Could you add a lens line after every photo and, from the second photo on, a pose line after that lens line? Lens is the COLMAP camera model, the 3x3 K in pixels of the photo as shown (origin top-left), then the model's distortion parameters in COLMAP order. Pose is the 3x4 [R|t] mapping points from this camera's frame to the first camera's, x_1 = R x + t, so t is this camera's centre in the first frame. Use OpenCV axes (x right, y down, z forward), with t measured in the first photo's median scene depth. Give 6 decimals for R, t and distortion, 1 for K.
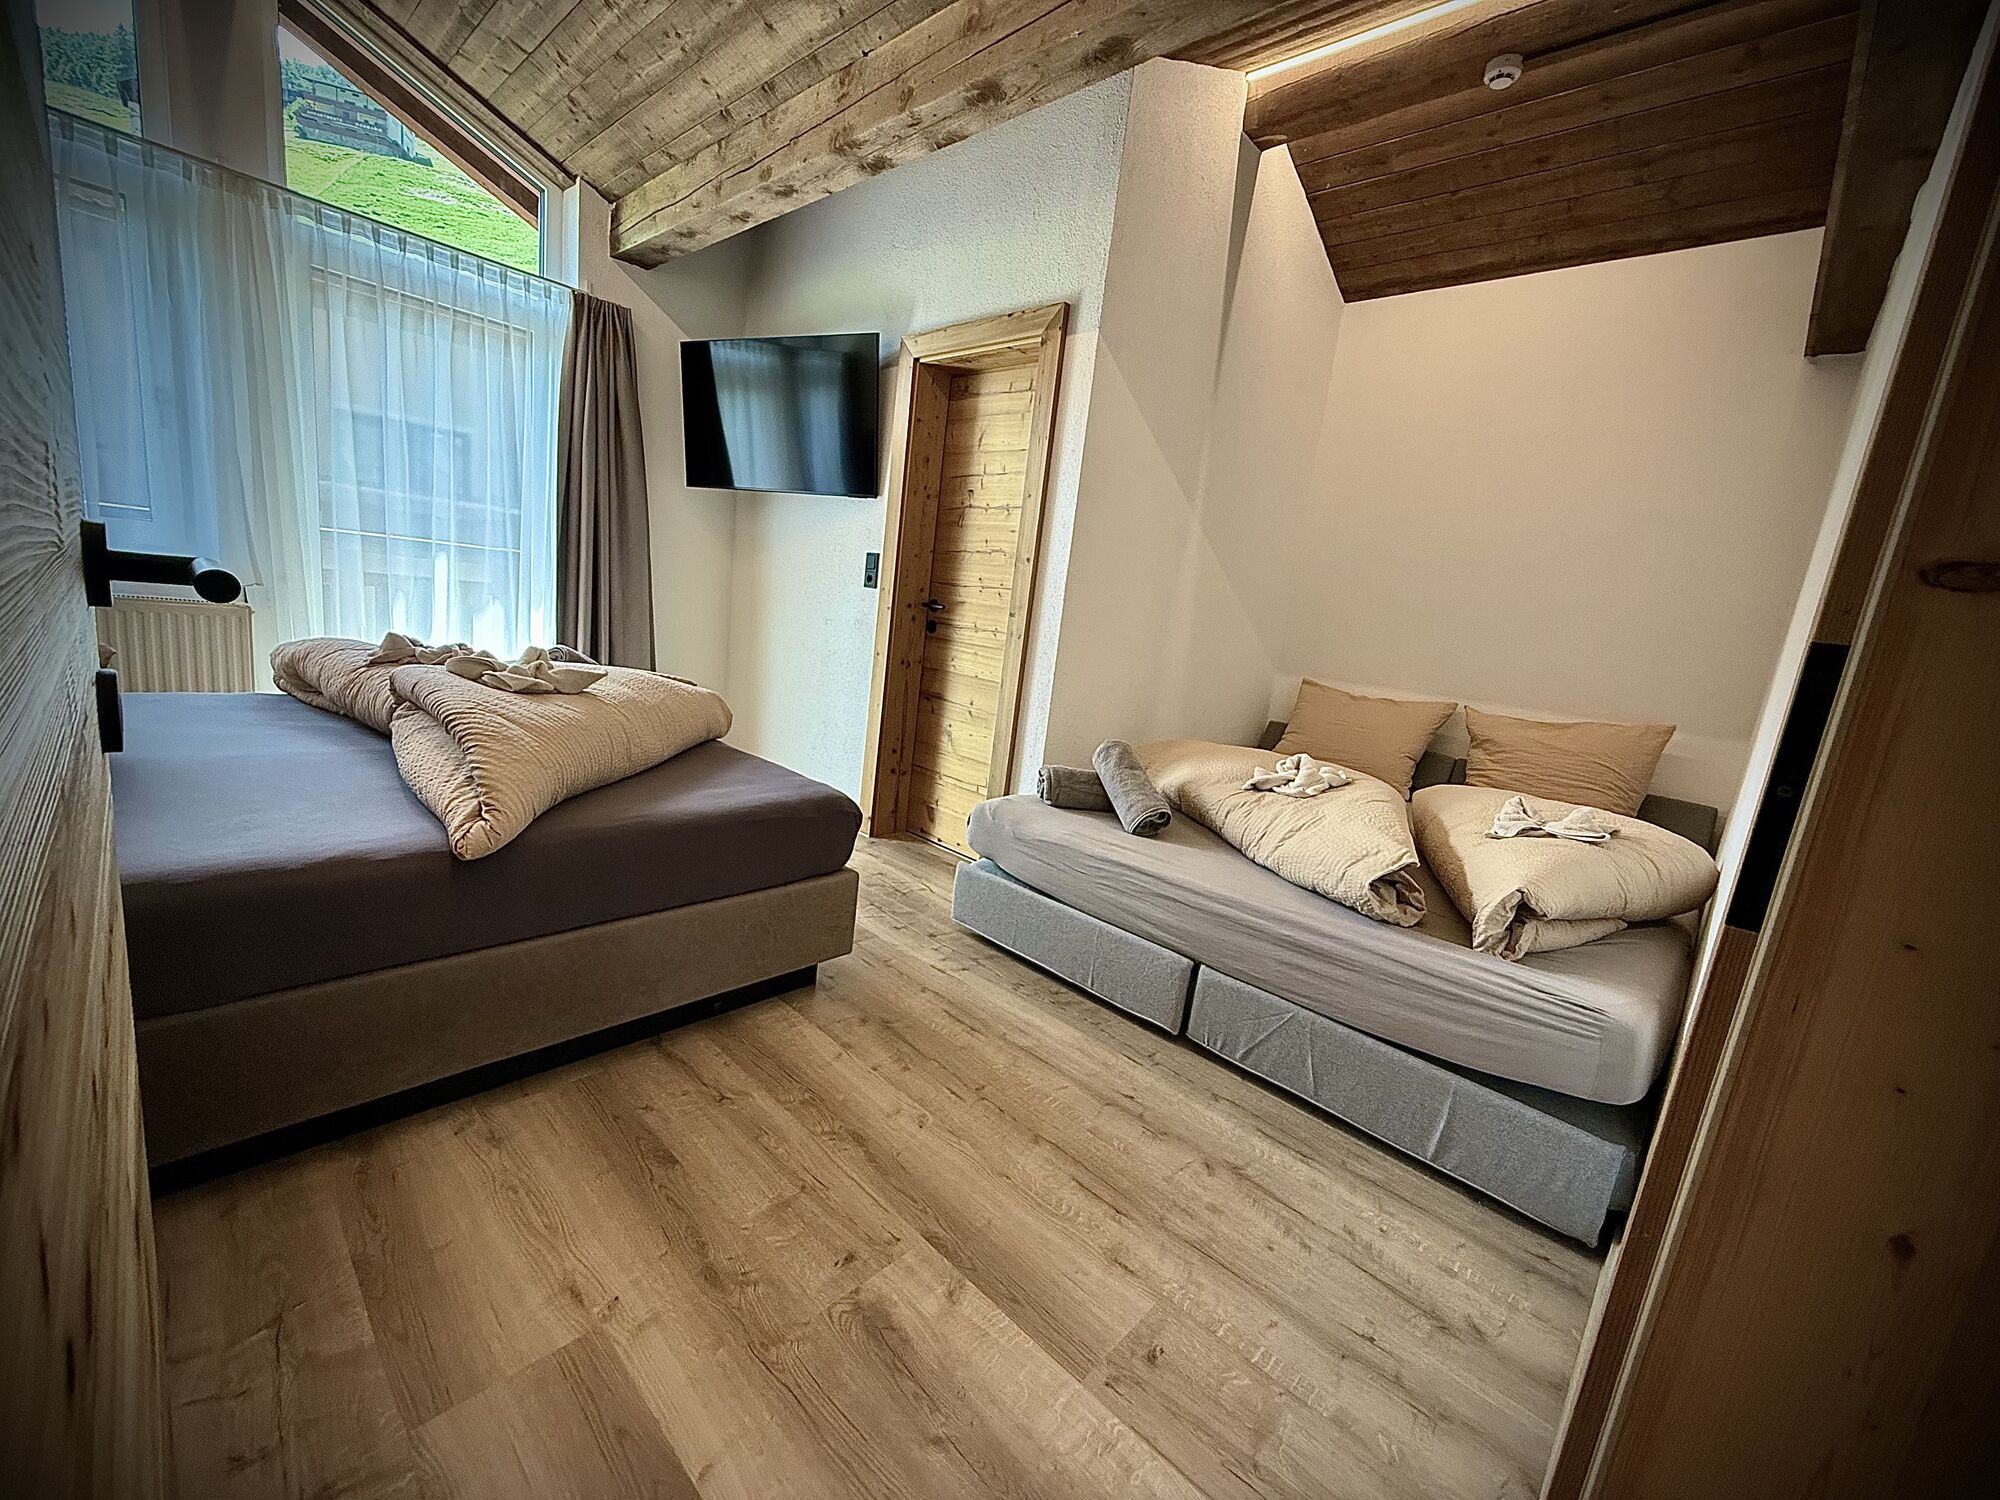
lens RADIAL K [[792.3, 0, 982.1], [0, 792.3, 762.6], [0, 0, 1]] dist [0.000273, 0.000599]
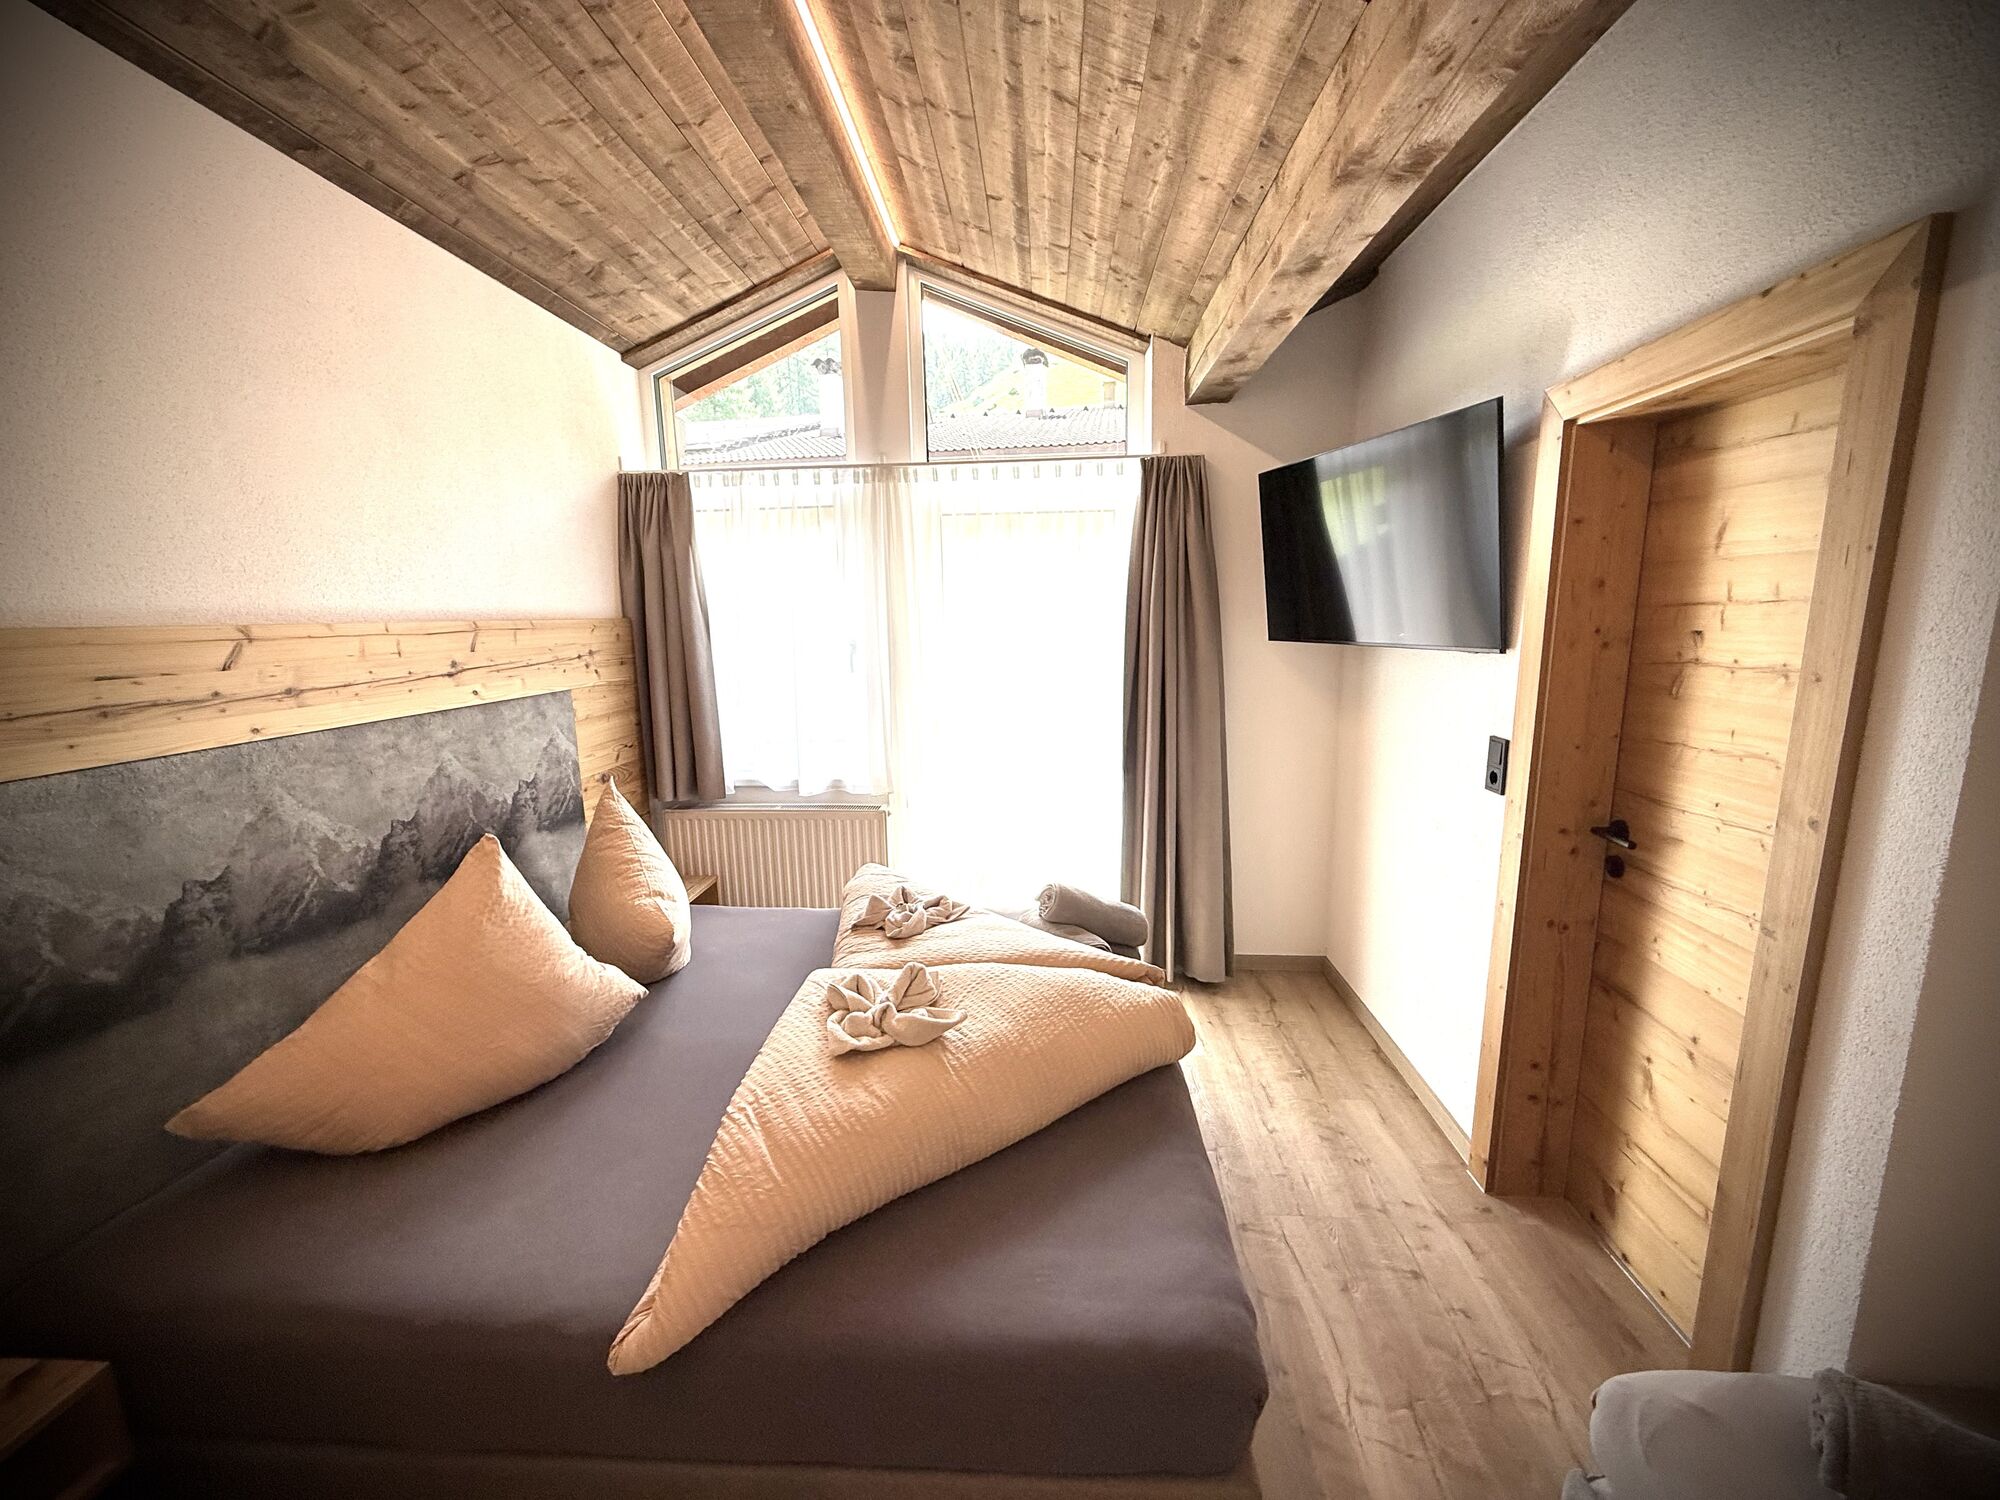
lens RADIAL K [[792.3, 0, 992.2], [0, 792.3, 765.6], [0, 0, 1]] dist [0.000273, 0.000599]
pose [[0.639423, 0.011148, -0.768774, 0.089173], [-0.057282, 0.997807, -0.033174, -0.211712], [0.766718, 0.065249, 0.638659, 0.321350]]
